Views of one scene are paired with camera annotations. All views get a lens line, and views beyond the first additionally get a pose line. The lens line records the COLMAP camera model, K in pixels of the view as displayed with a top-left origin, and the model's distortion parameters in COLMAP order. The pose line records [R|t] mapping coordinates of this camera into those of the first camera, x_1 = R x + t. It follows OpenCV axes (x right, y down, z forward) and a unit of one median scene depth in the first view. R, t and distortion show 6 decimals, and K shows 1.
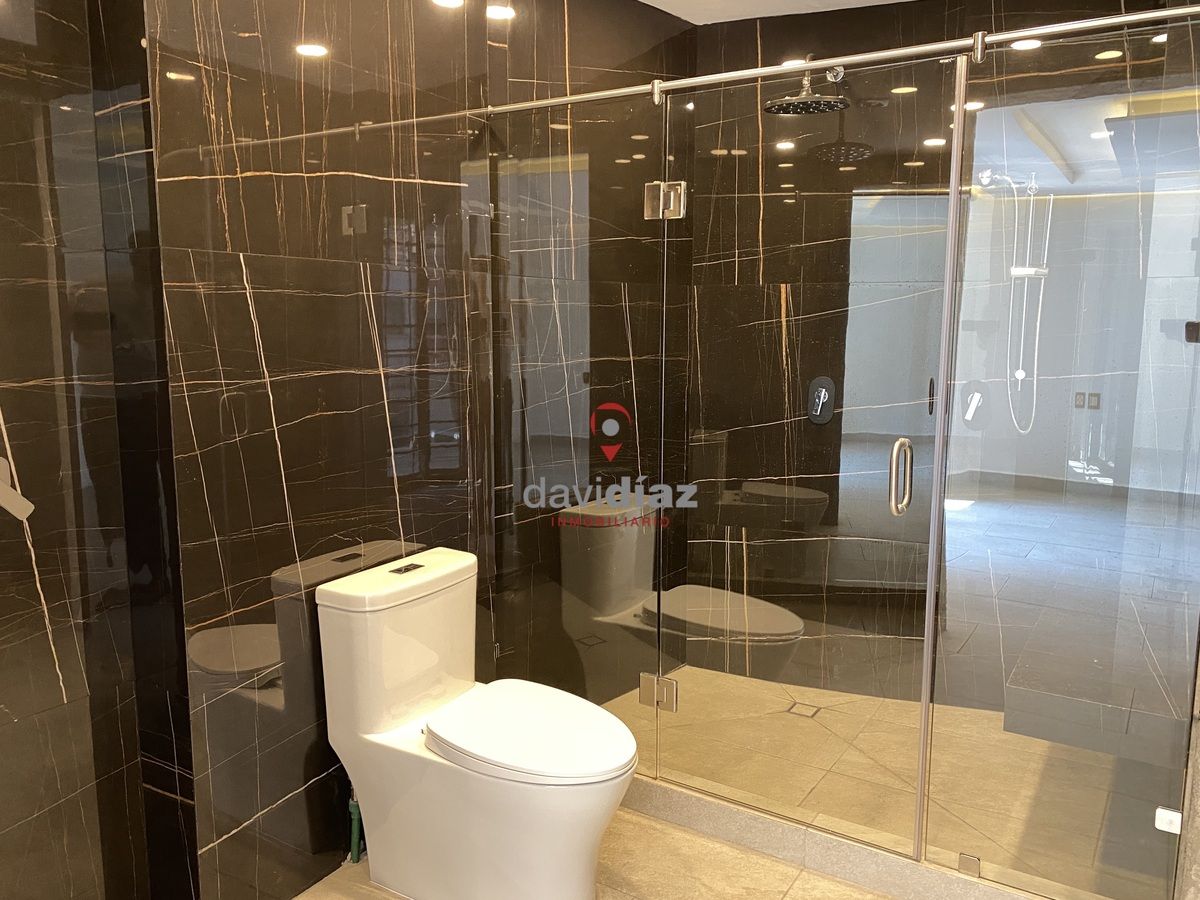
lens RADIAL K [[924.6, 0, 586.9], [0, 924.6, 454.0], [0, 0, 1]] dist [0.045187, -0.078704]
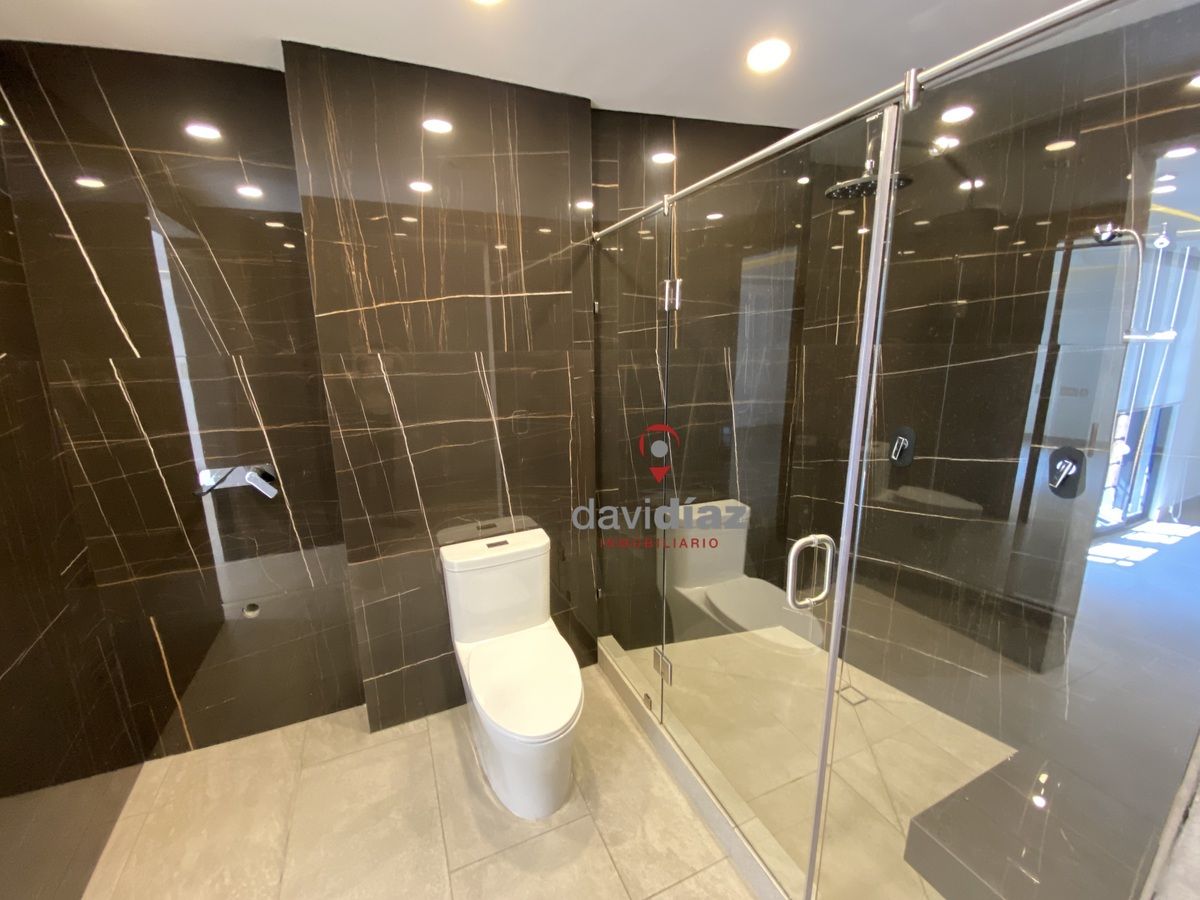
lens RADIAL K [[487.9, 0, 607.9], [0, 487.9, 448.5], [0, 0, 1]] dist [-0.006124, -0.008631]
pose [[0.824004, 0.104257, -0.556909, 0.424215], [-0.060923, 0.993529, 0.095852, -0.137844], [0.563299, -0.045054, 0.825024, 0.446732]]
